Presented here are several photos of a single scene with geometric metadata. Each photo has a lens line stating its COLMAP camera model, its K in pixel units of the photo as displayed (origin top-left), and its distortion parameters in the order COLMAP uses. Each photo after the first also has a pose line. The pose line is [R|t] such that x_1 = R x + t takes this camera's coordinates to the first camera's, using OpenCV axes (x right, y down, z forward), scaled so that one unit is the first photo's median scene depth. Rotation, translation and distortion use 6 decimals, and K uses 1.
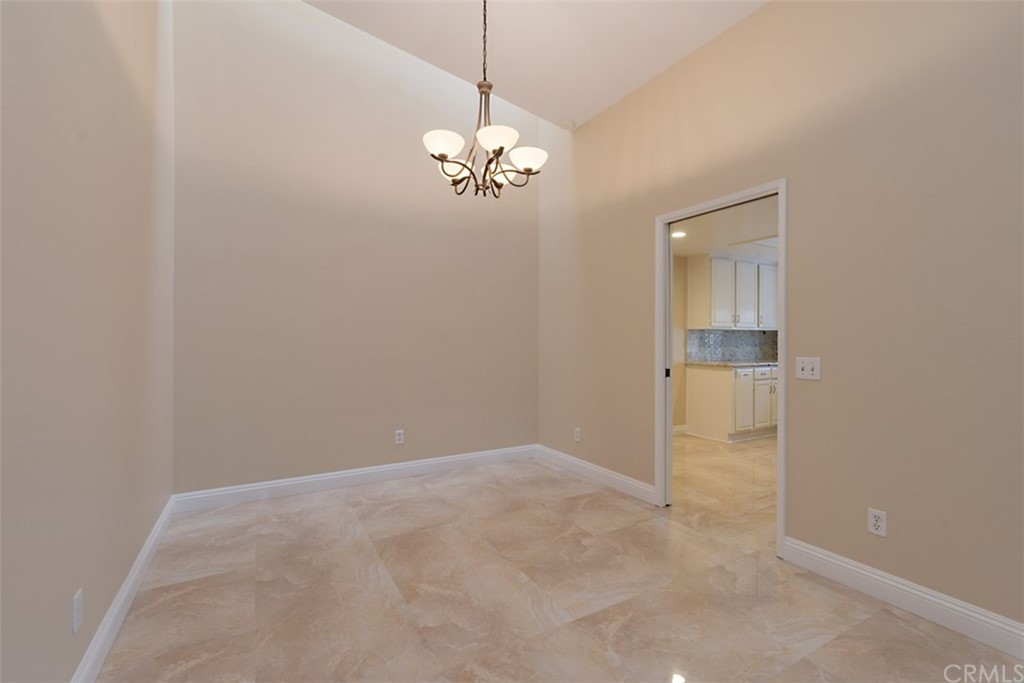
lens RADIAL K [[445.4, 0, 501.7], [0, 445.4, 338.4], [0, 0, 1]] dist [0.002829, -0.000019]
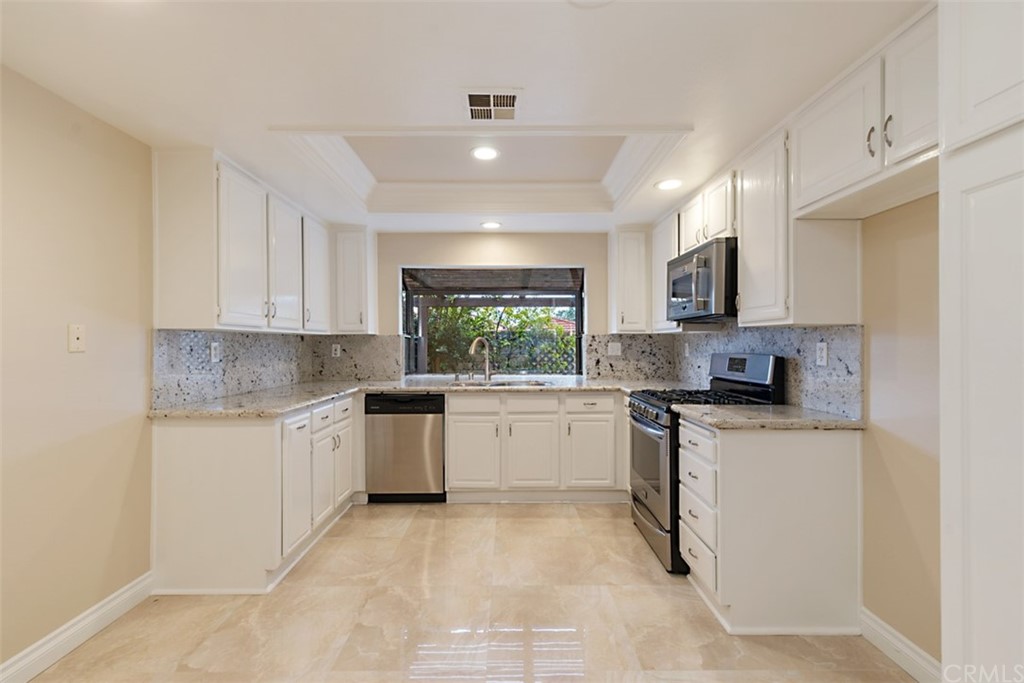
lens RADIAL K [[445.4, 0, 504.0], [0, 445.4, 346.1], [0, 0, 1]] dist [0.002829, -0.000019]
pose [[0.488997, -0.007910, 0.872249, 0.219291], [0.002529, 0.999968, 0.007650, -0.007127], [-0.872282, -0.001535, 0.489001, 0.526309]]
